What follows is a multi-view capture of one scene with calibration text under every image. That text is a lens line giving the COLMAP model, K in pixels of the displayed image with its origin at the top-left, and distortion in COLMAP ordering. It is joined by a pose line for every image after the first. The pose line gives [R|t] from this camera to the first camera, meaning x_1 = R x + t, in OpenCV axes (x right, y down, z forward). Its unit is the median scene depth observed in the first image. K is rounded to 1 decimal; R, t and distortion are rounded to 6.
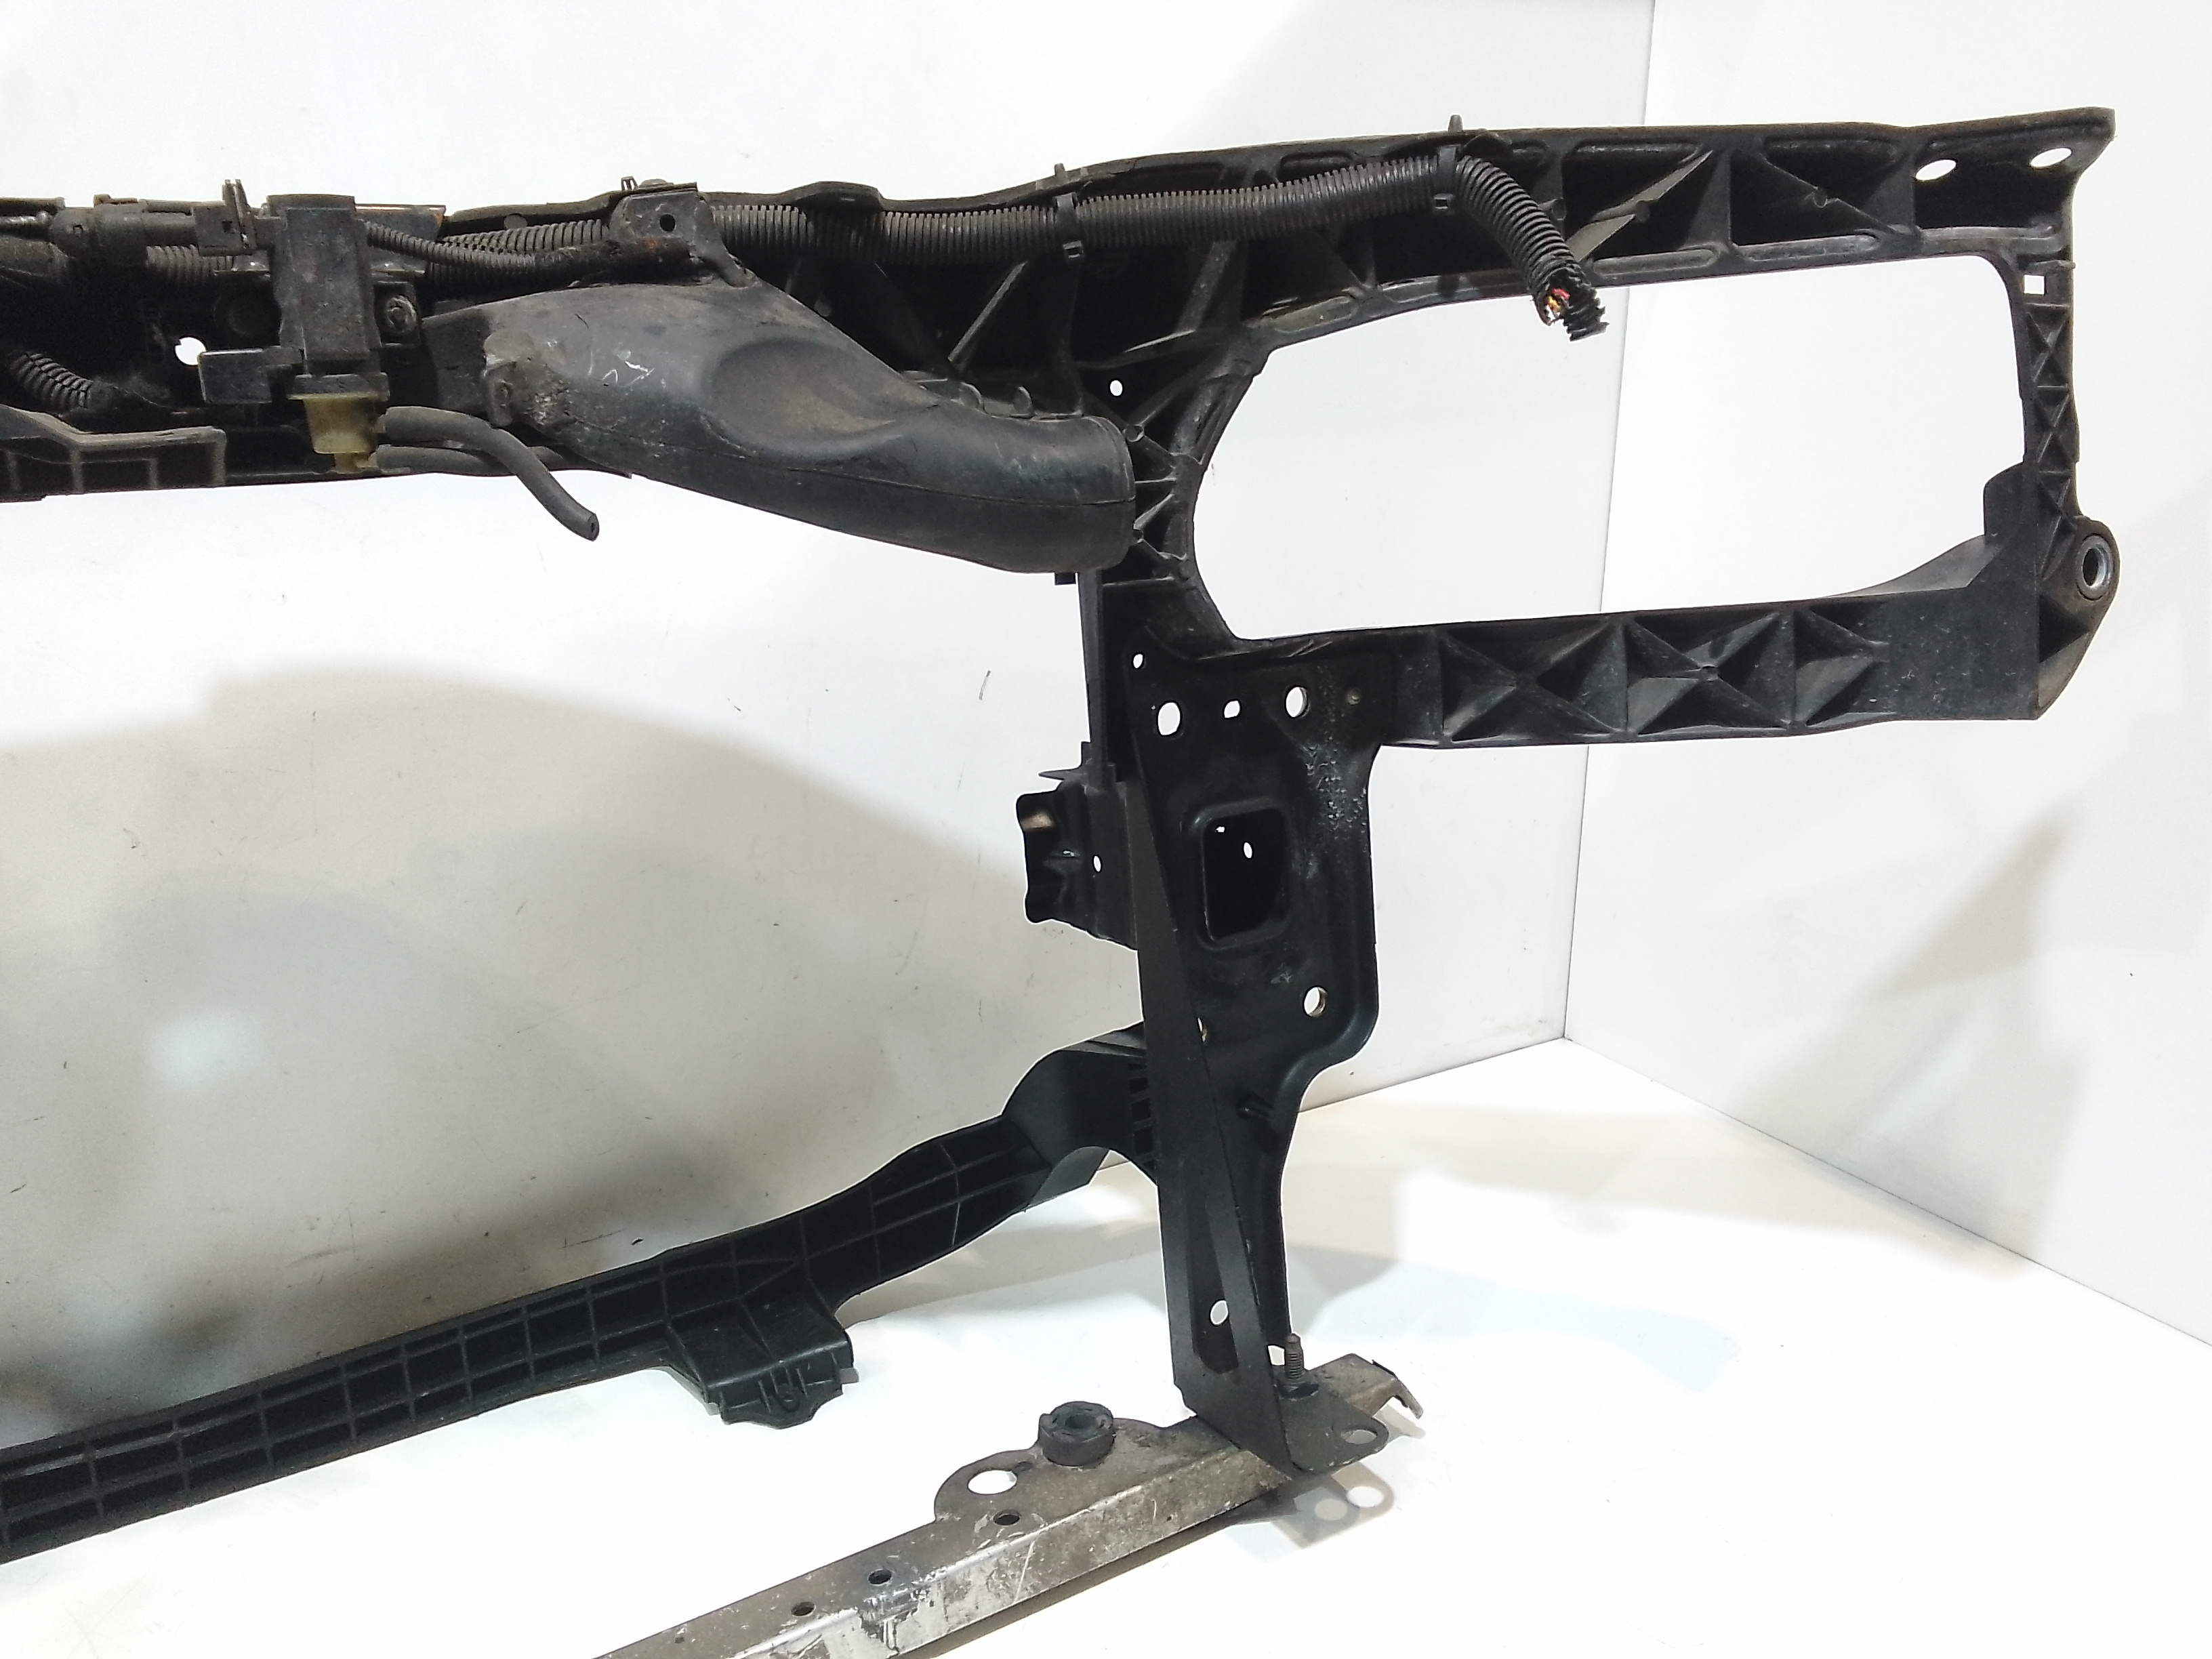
lens RADIAL K [[1729.9, 0, 1118.2], [0, 1729.9, 829.6], [0, 0, 1]] dist [0.064860, -0.099696]
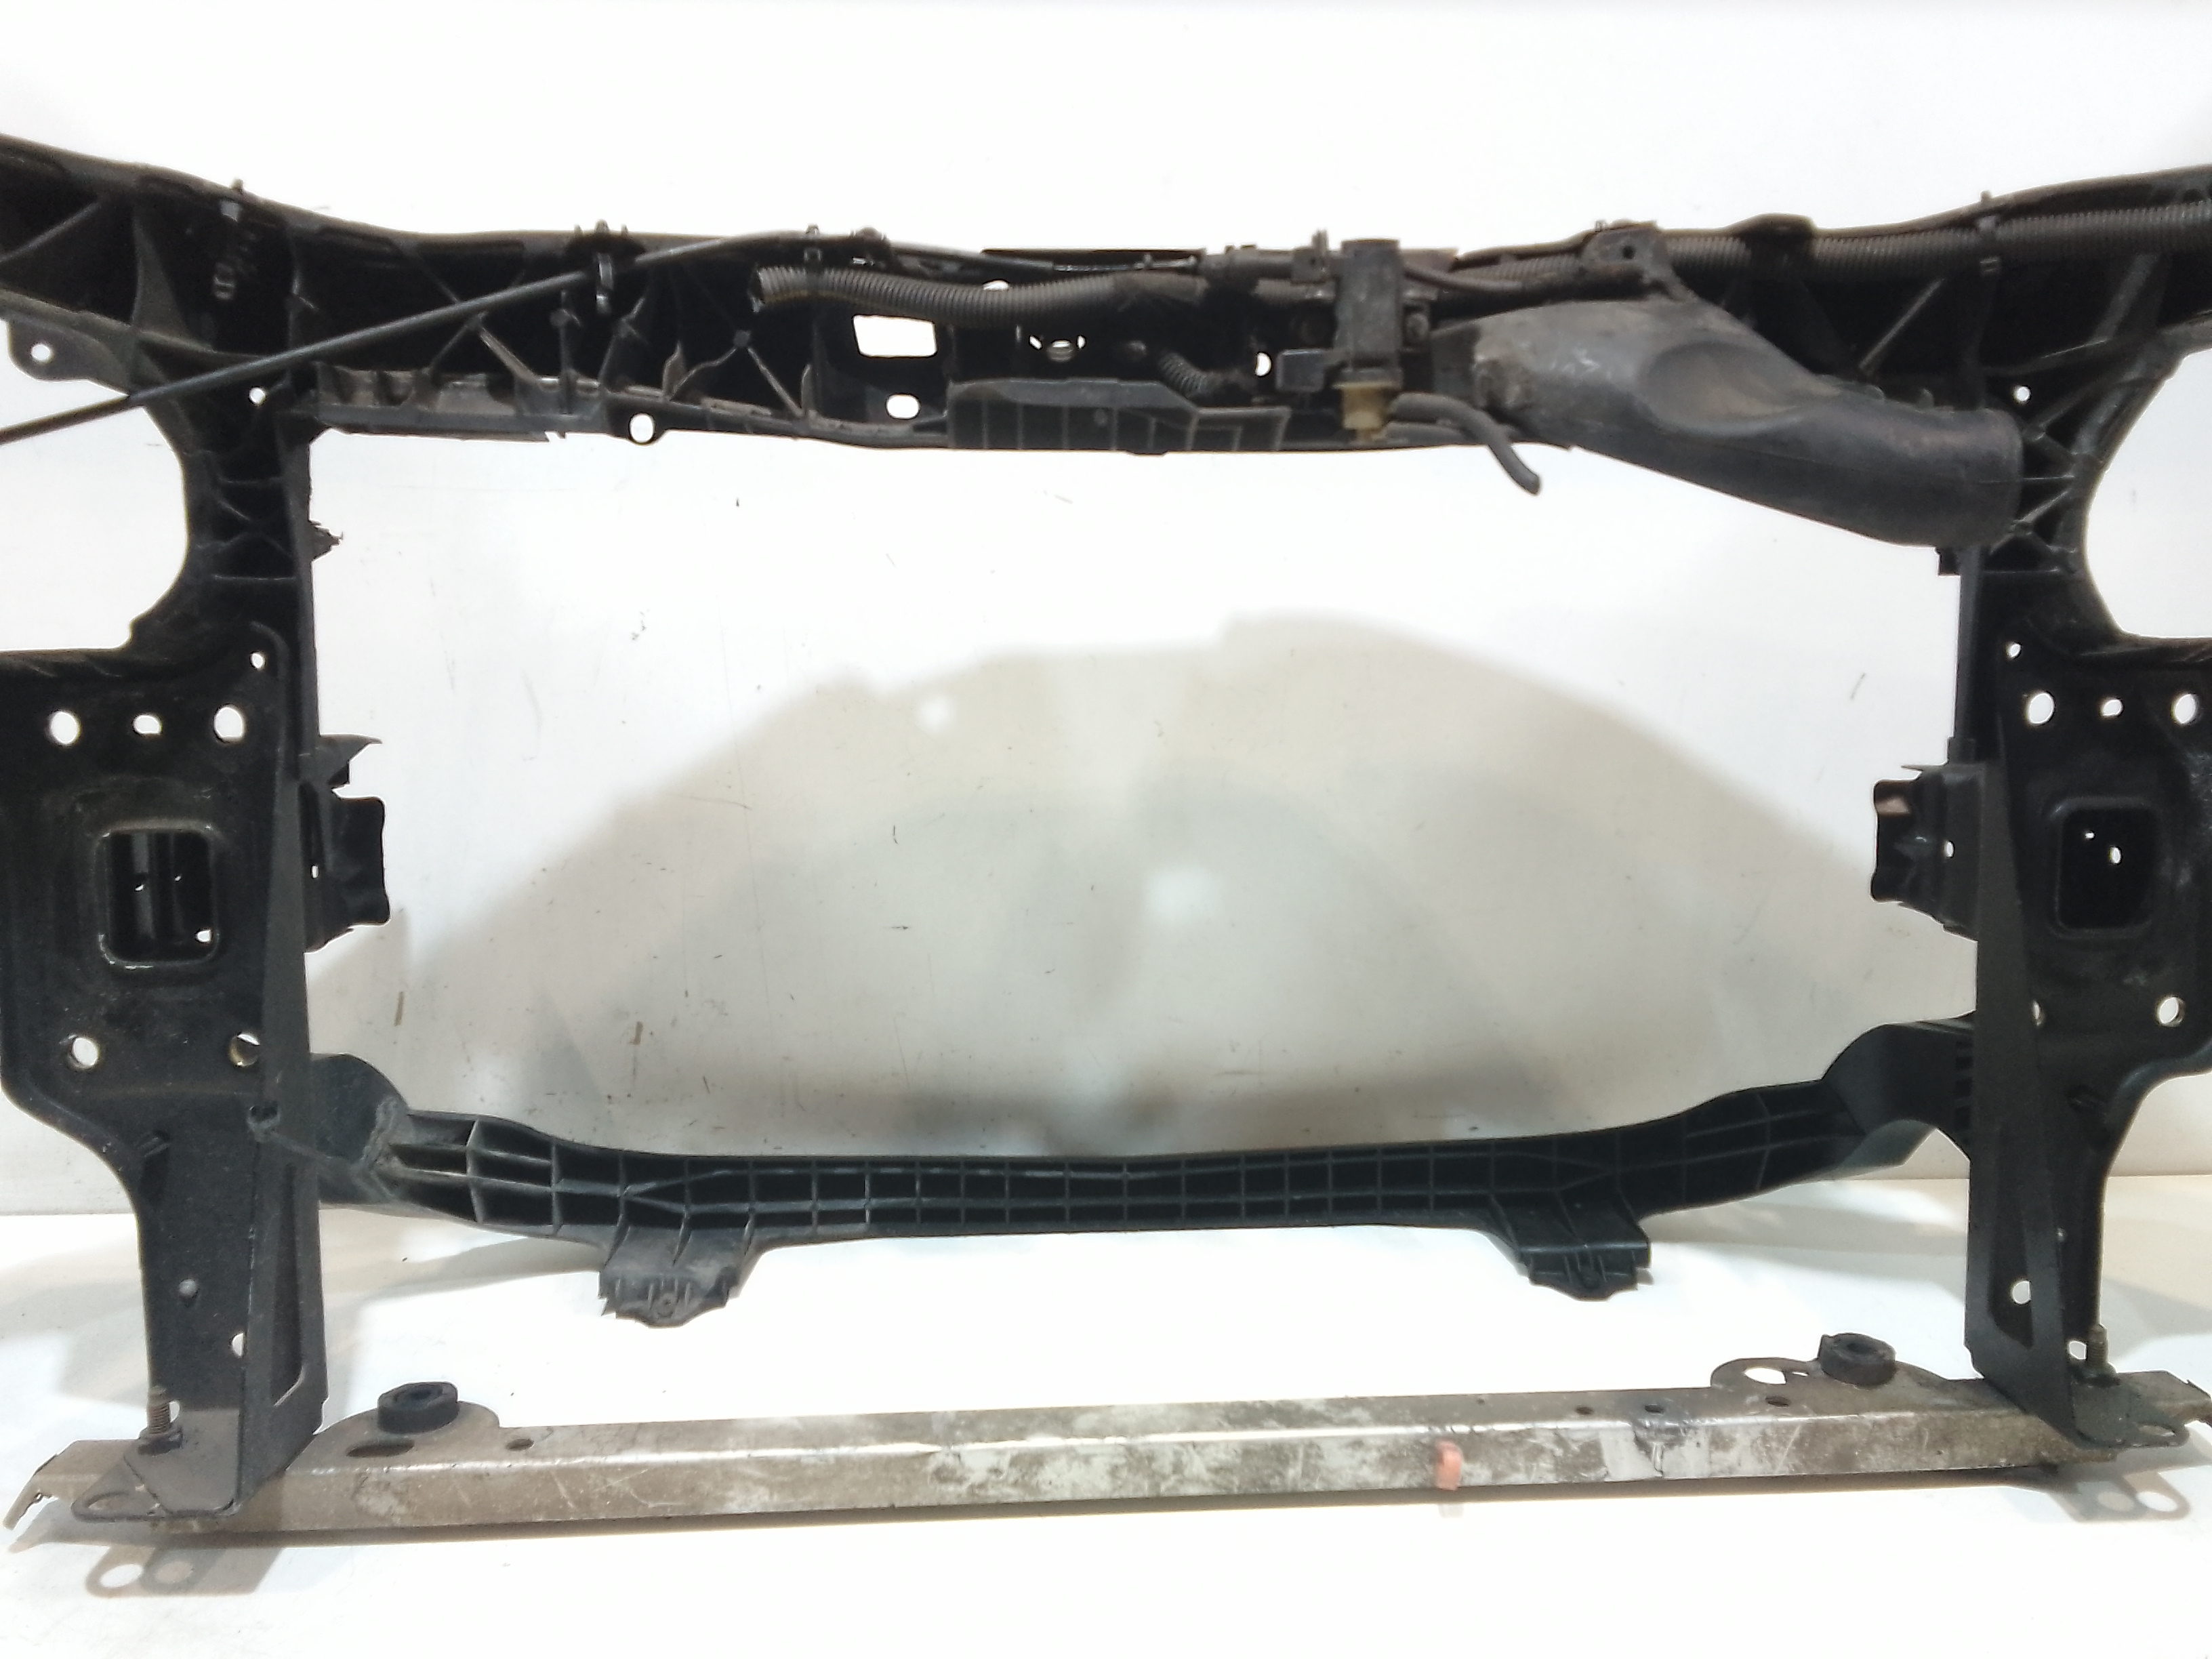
lens RADIAL K [[1729.9, 0, 1118.2], [0, 1729.9, 829.6], [0, 0, 1]] dist [0.064860, -0.099696]
pose [[0.879134, 0.116363, -0.462151, 0.039431], [-0.138341, 0.990288, -0.013821, 0.109625], [0.456054, 0.076085, 0.886694, -0.207262]]
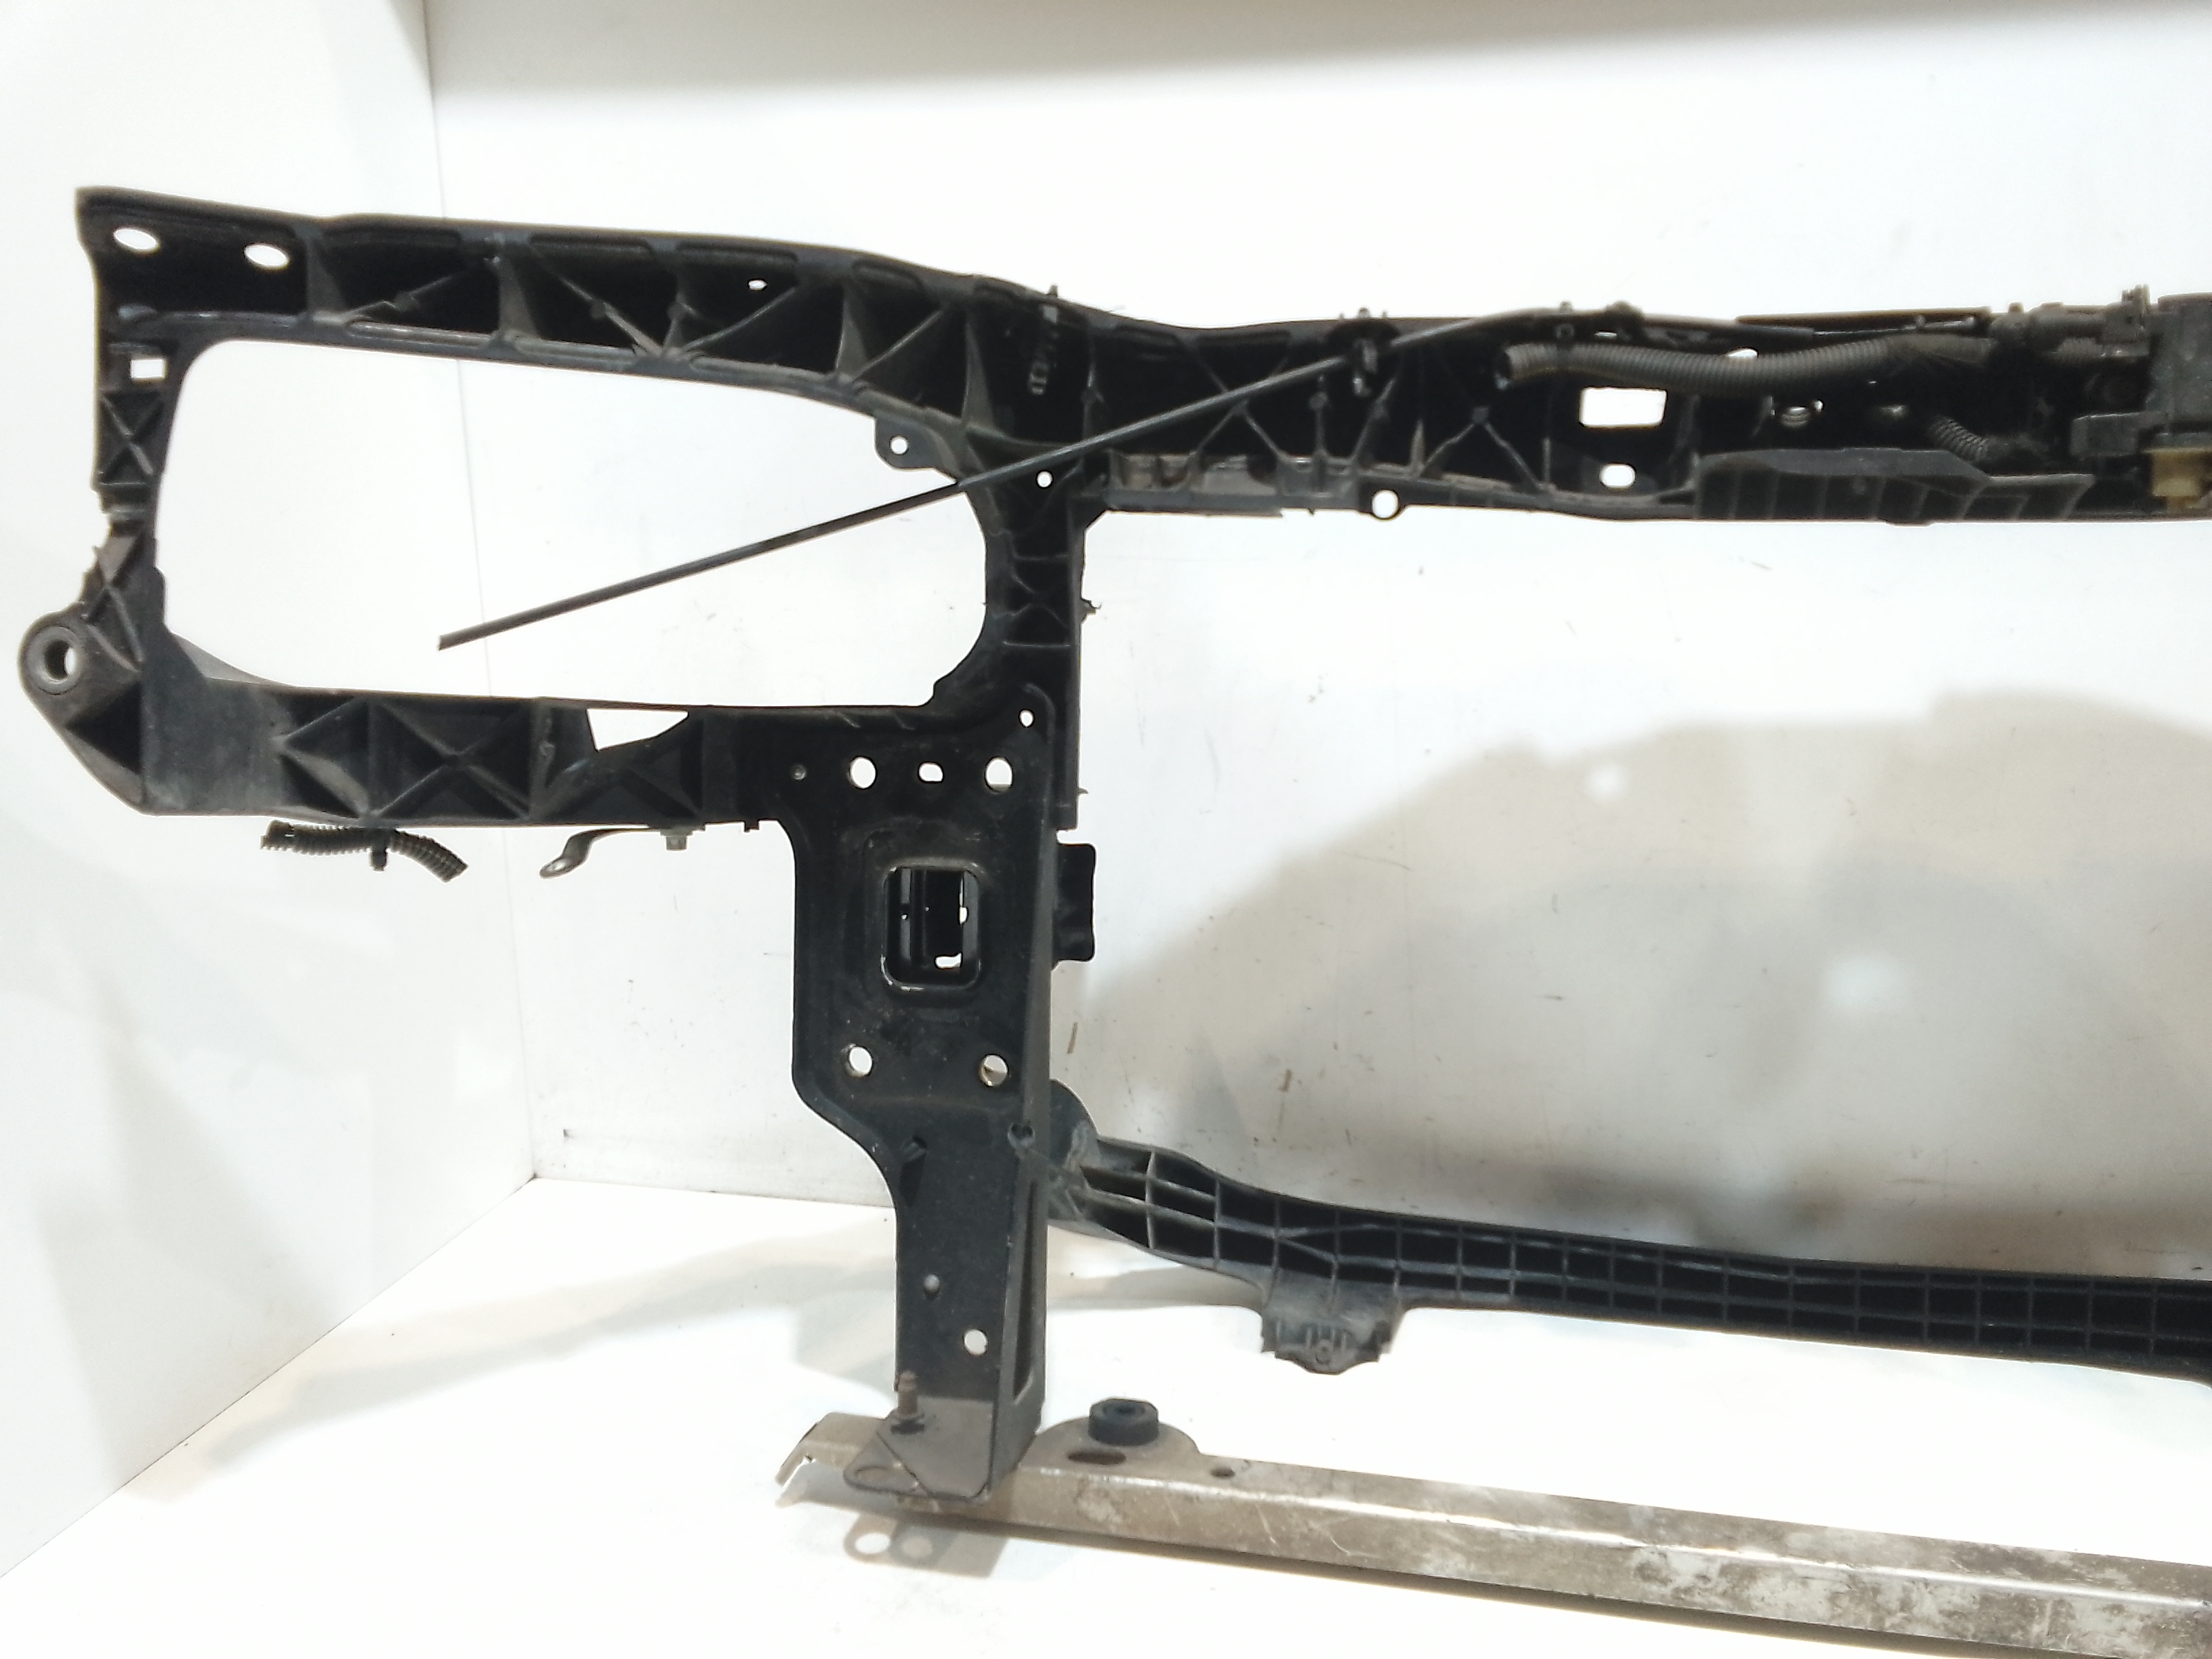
lens RADIAL K [[1725.3, 0, 1096.1], [0, 1725.3, 828.6], [0, 0, 1]] dist [0.068608, -0.103670]
pose [[0.711939, 0.140520, -0.688039, -0.081387], [-0.189597, 0.981852, 0.004343, 0.124043], [0.676163, 0.127359, 0.725661, -0.308543]]
